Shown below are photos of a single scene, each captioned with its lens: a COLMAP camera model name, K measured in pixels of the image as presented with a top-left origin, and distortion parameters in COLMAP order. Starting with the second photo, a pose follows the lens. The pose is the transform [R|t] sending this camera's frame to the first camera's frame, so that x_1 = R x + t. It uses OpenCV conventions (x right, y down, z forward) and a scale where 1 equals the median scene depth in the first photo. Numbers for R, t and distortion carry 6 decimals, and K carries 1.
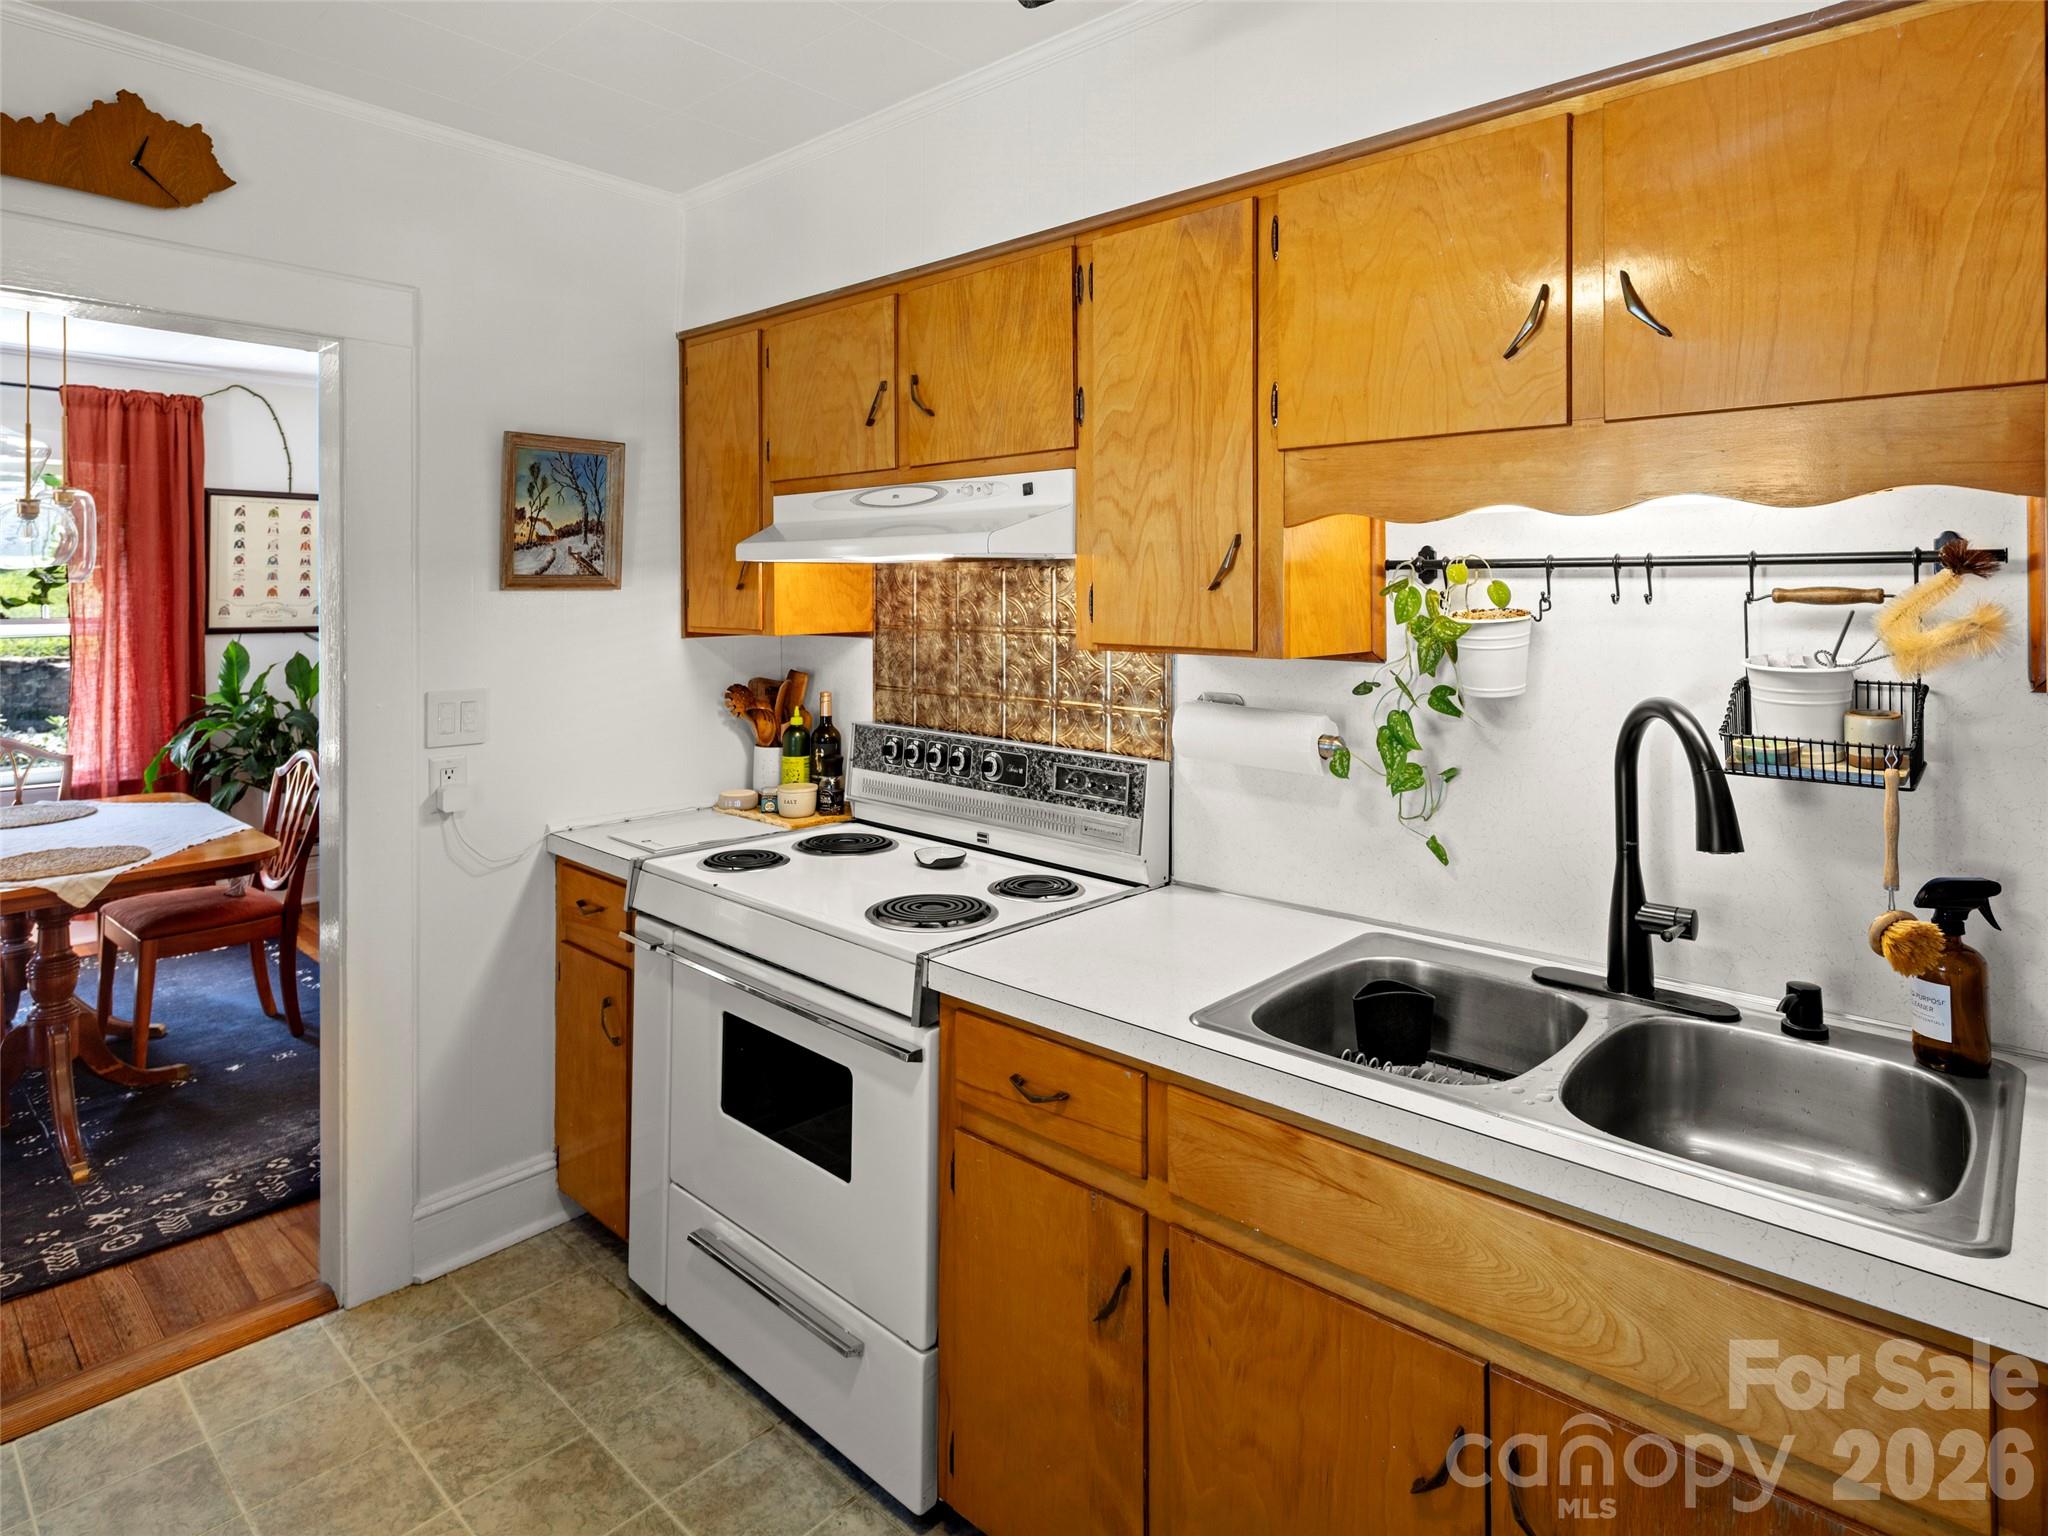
lens RADIAL K [[1124.7, 0, 1027.6], [0, 1124.7, 764.7], [0, 0, 1]] dist [-0.012070, -0.000952]
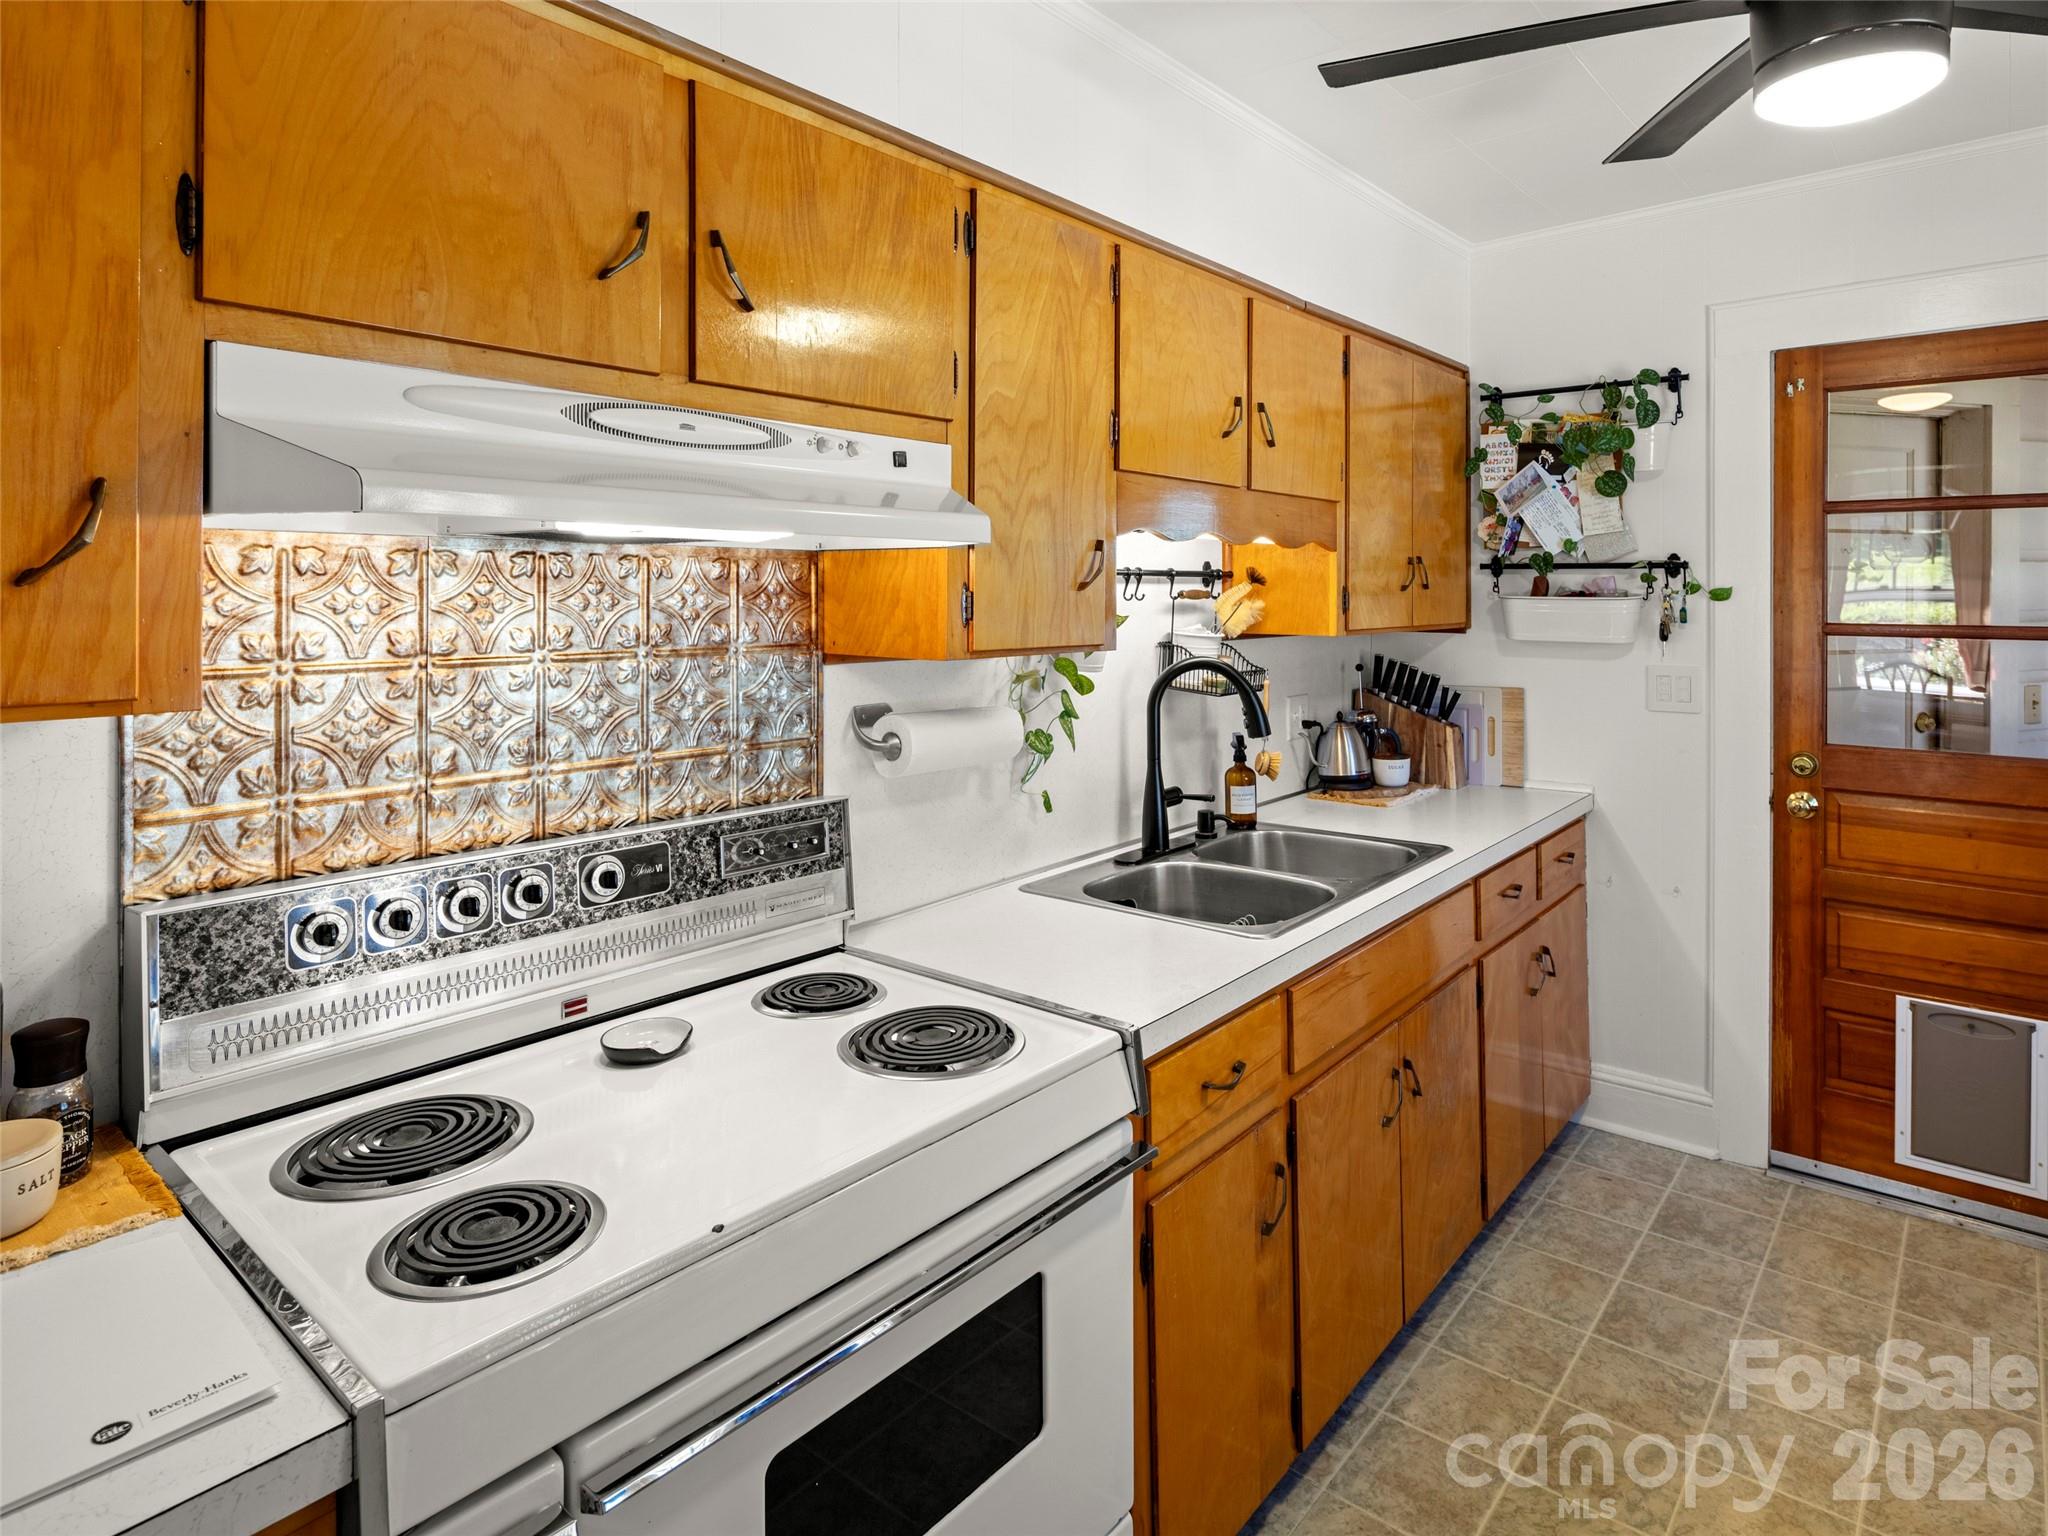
lens RADIAL K [[1124.7, 0, 1029.6], [0, 1124.7, 767.8], [0, 0, 1]] dist [-0.012070, -0.000952]
pose [[-0.039479, -0.144274, 0.988750, -0.870371], [0.163813, 0.975199, 0.148838, -0.151185], [-0.985701, 0.167846, -0.014866, 1.045875]]
